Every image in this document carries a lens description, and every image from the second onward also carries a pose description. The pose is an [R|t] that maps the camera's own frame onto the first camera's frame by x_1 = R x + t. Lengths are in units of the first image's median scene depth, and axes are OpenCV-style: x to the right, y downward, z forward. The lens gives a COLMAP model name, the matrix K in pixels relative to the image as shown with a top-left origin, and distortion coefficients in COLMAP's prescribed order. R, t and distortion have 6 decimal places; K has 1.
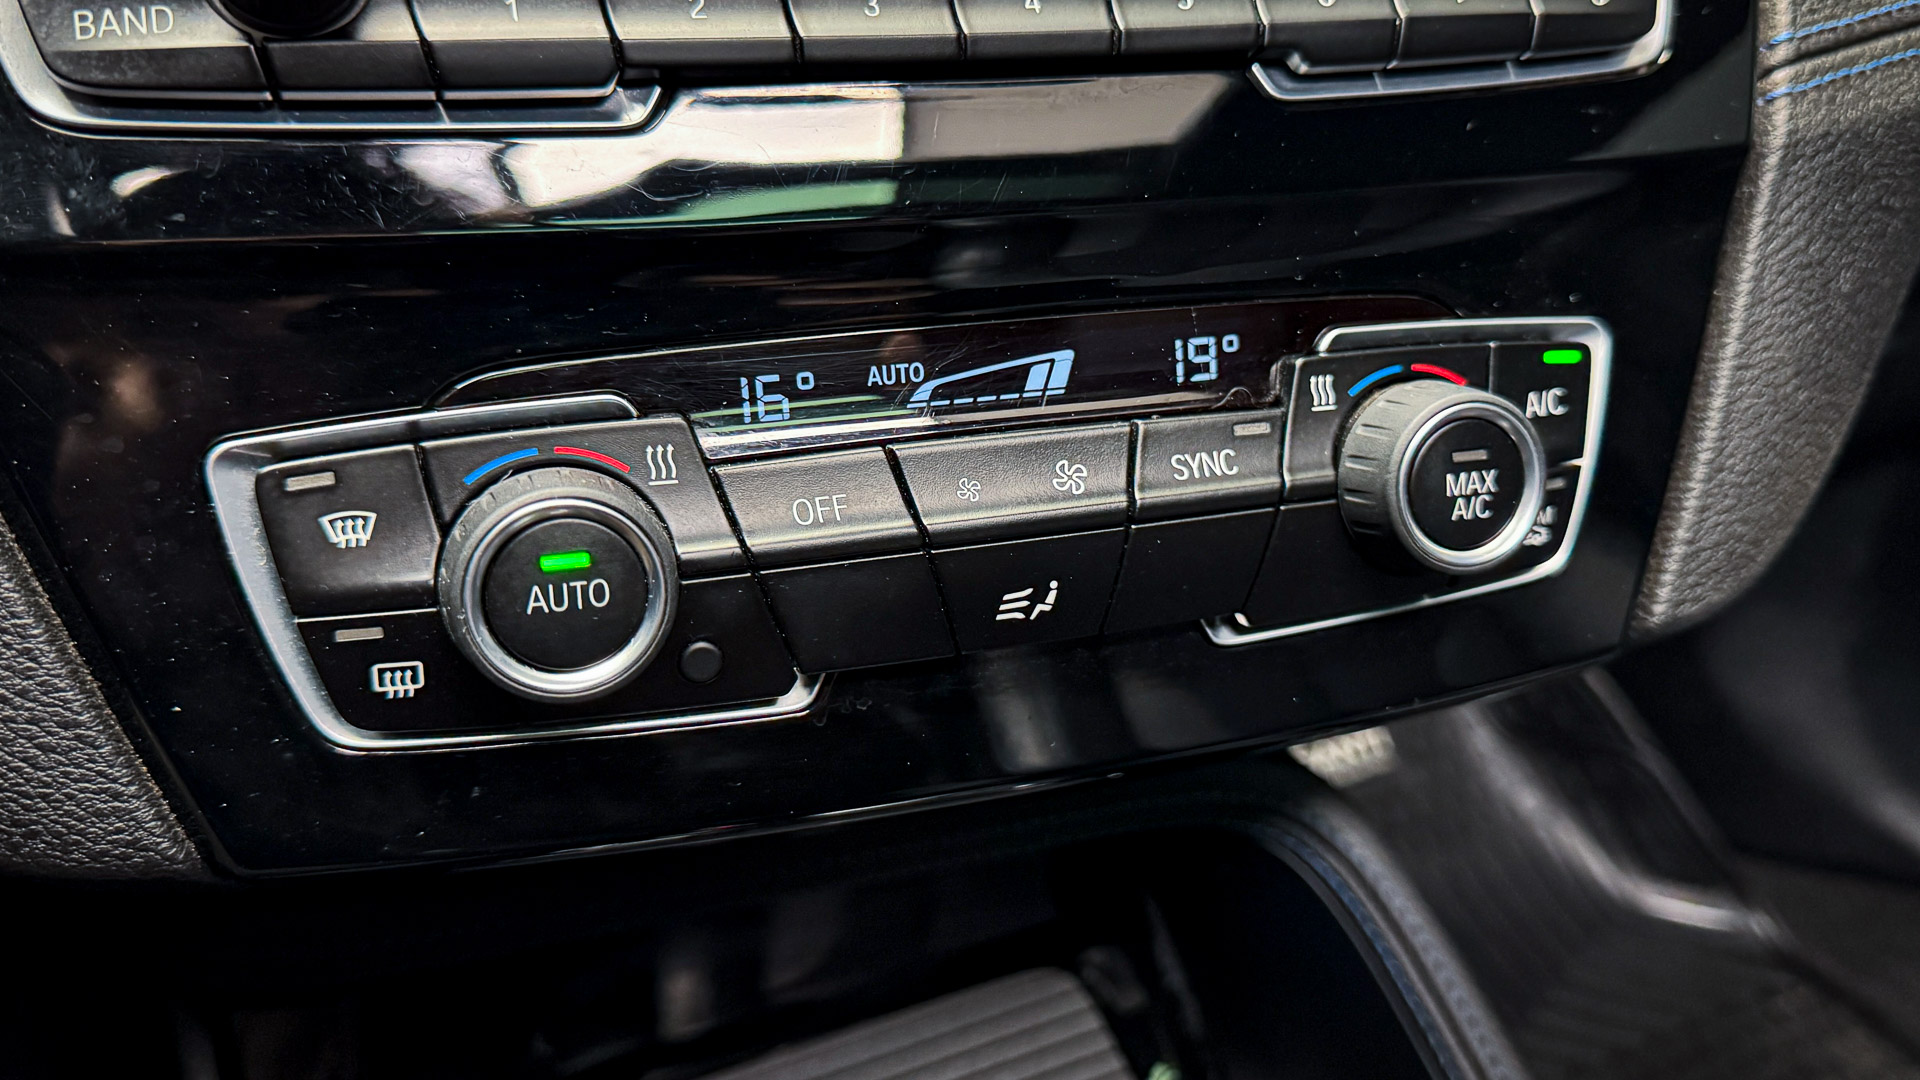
lens RADIAL K [[1611.8, 0, 964.6], [0, 1611.8, 536.8], [0, 0, 1]] dist [-0.015702, -0.006264]
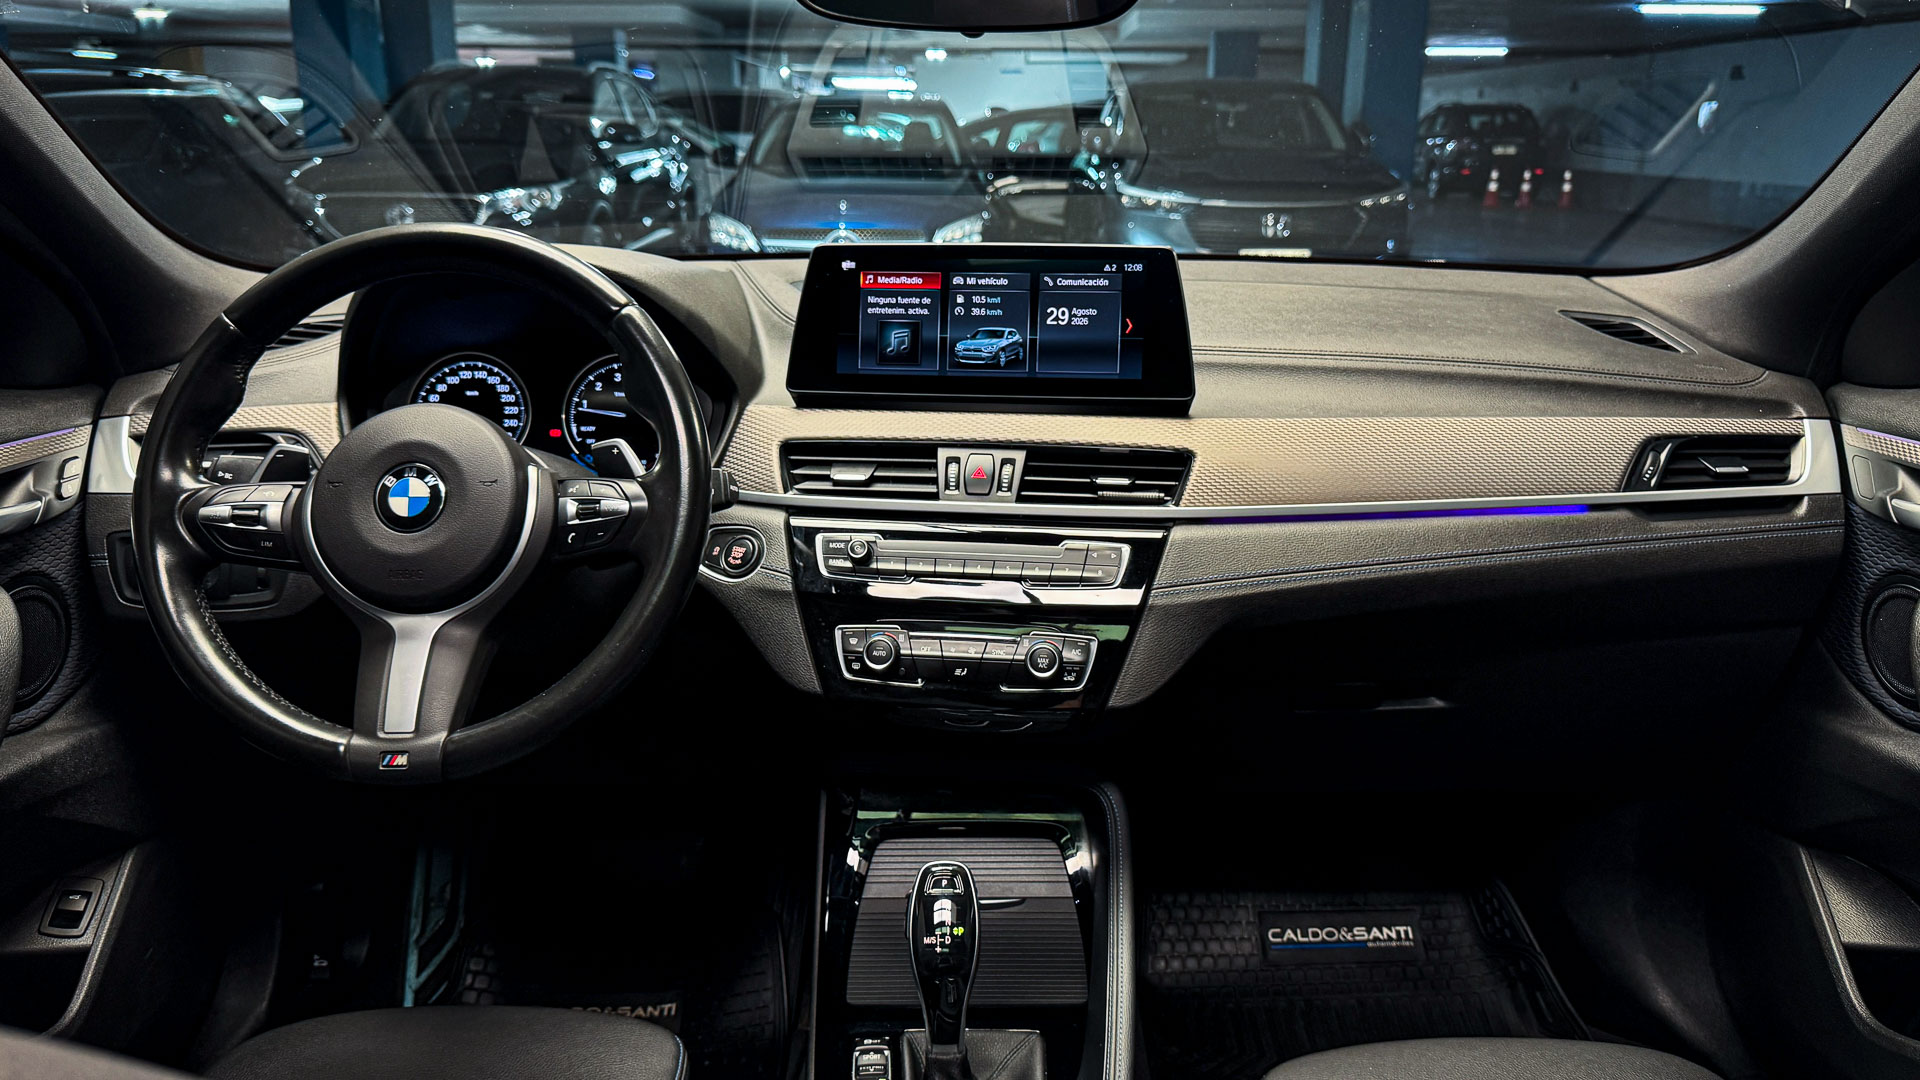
lens RADIAL K [[1364.0, 0, 987.9], [0, 1364.0, 527.3], [0, 0, 1]] dist [0.023539, -0.056924]
pose [[0.909071, 0.069547, -0.410796, 2.066098], [-0.175407, 0.958219, -0.225941, 0.621594], [0.377919, 0.277453, 0.883288, -3.337816]]
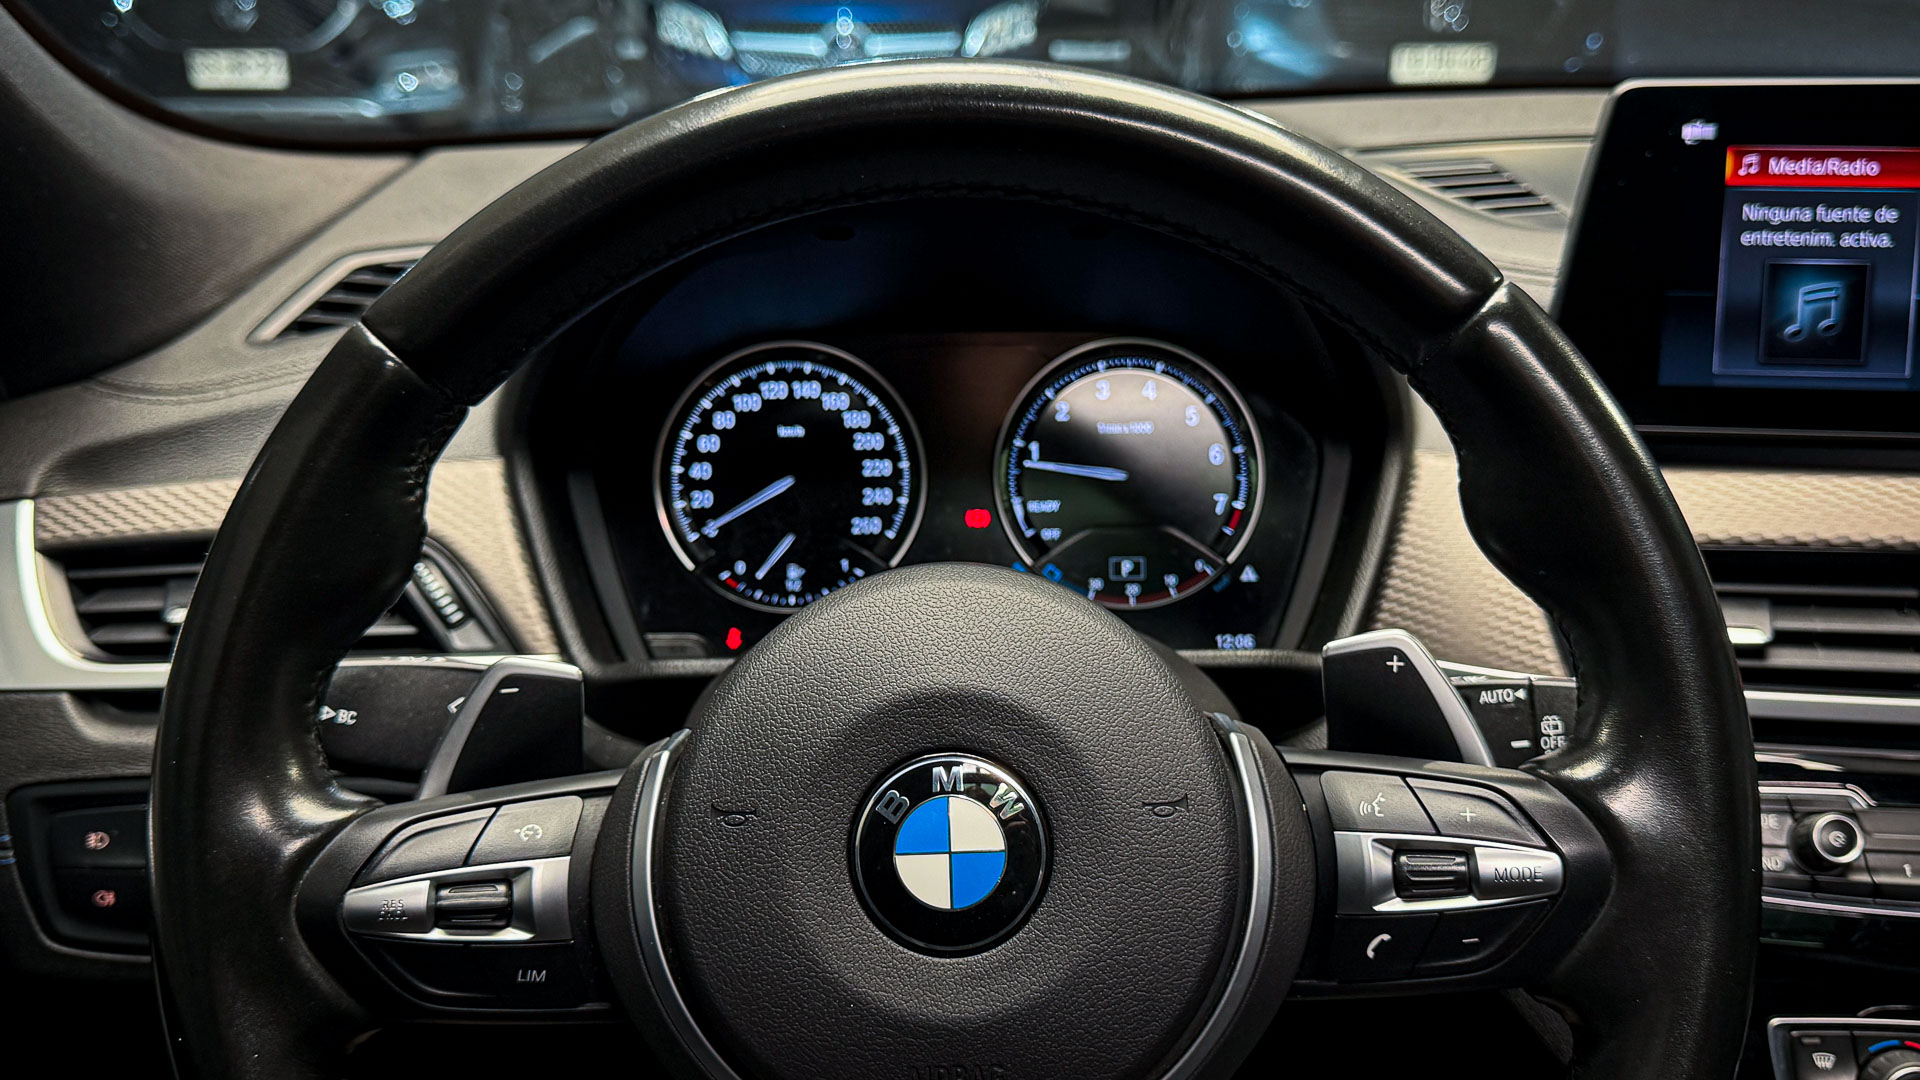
lens RADIAL K [[1767.8, 0, 986.6], [0, 1767.8, 556.6], [0, 0, 1]] dist [0.000756, 0.000000]
pose [[0.908021, 0.088290, -0.409515, -0.476179], [-0.165467, 0.973642, -0.156978, -0.115727], [0.384862, 0.210301, 0.898696, -2.083482]]
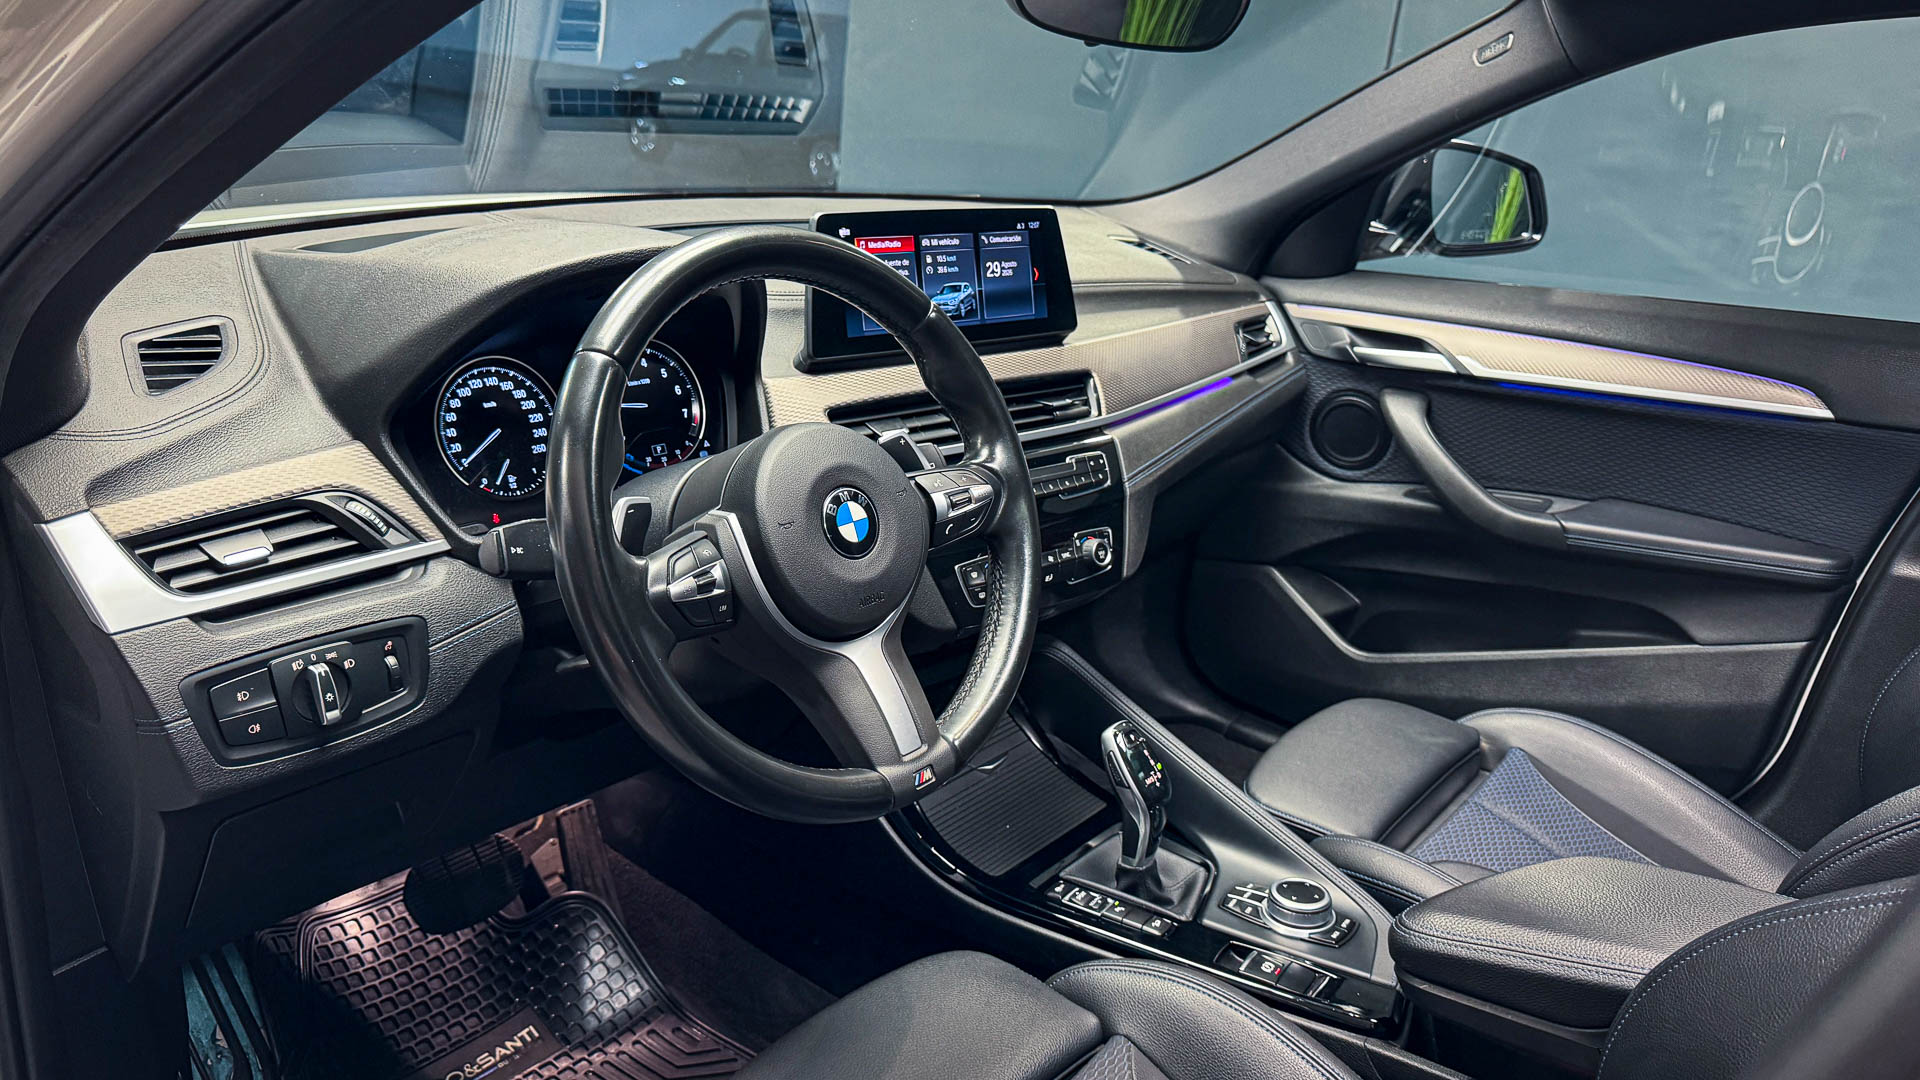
lens RADIAL K [[1286.6, 0, 979.5], [0, 1286.6, 552.6], [0, 0, 1]] dist [0.038213, 0.000692]
pose [[0.906280, -0.125711, 0.403552, -2.435832], [0.180074, 0.978602, -0.099556, 0.431004], [-0.382401, 0.162895, 0.909524, -3.882977]]
